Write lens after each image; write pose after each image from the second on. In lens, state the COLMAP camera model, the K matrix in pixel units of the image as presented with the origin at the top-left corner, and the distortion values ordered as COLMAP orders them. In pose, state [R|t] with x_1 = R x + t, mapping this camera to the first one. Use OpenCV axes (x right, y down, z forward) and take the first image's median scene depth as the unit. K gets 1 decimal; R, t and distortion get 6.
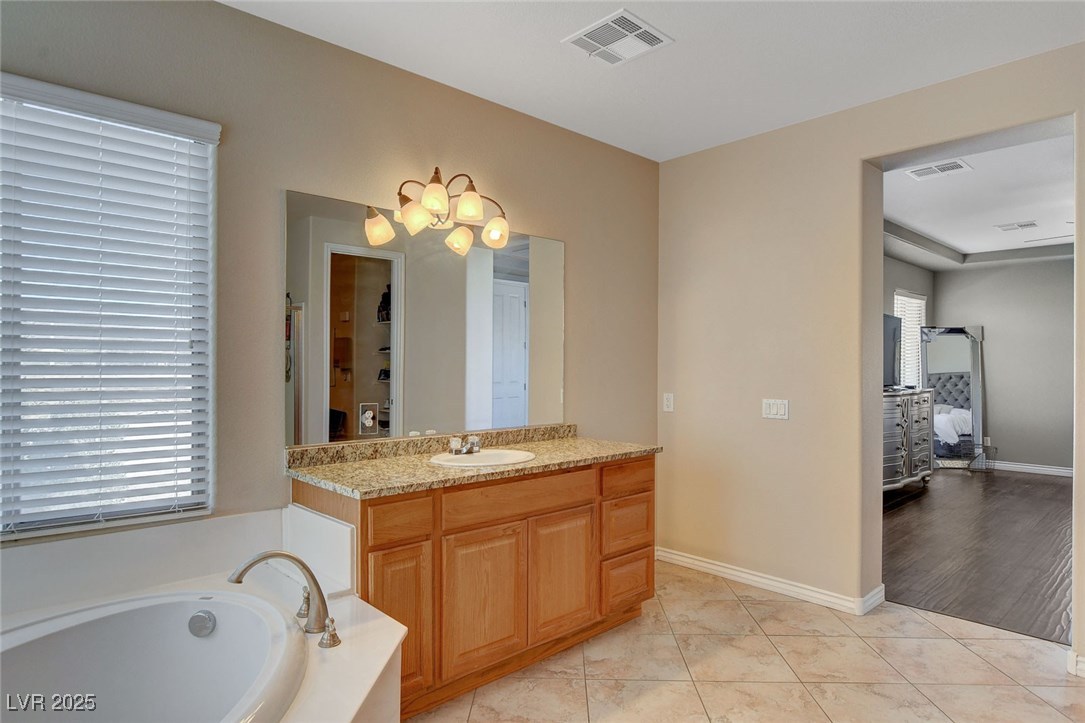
lens RADIAL K [[629.7, 0, 542.5], [0, 629.7, 361.5], [0, 0, 1]] dist [-0.005287, -0.001168]
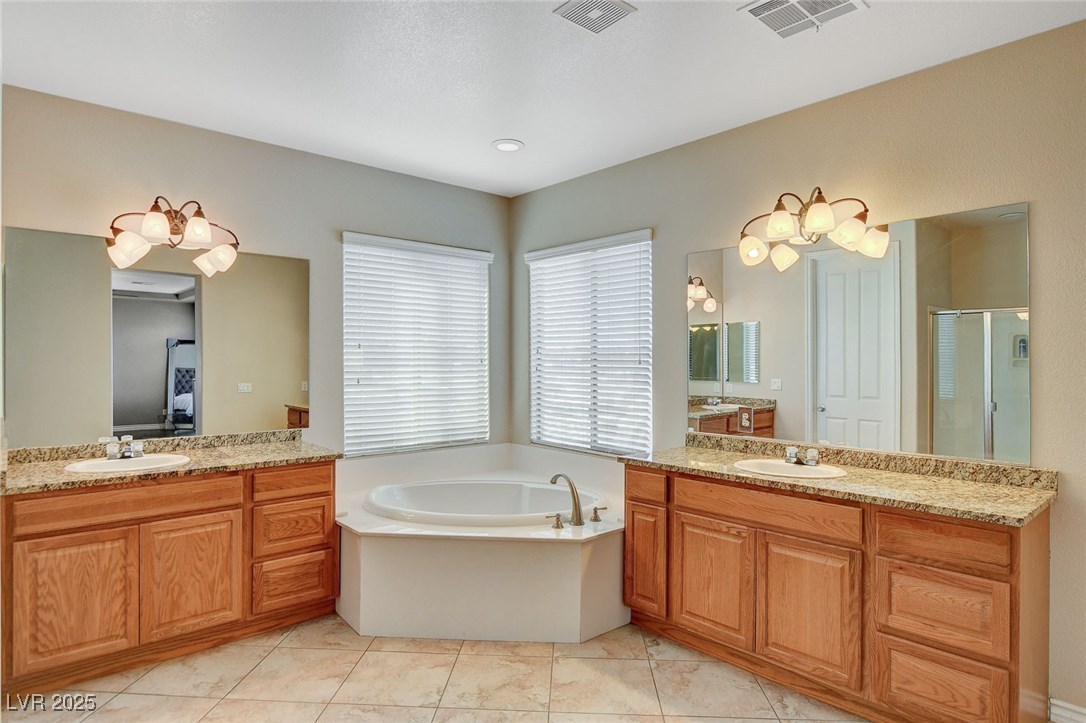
lens RADIAL K [[630.3, 0, 543.0], [0, 630.3, 361.5], [0, 0, 1]] dist [-0.005287, -0.001168]
pose [[-0.041861, -0.003935, -0.999116, 0.968332], [0.003290, 0.999986, -0.004077, -0.017898], [0.999118, -0.003458, -0.041847, 0.664699]]
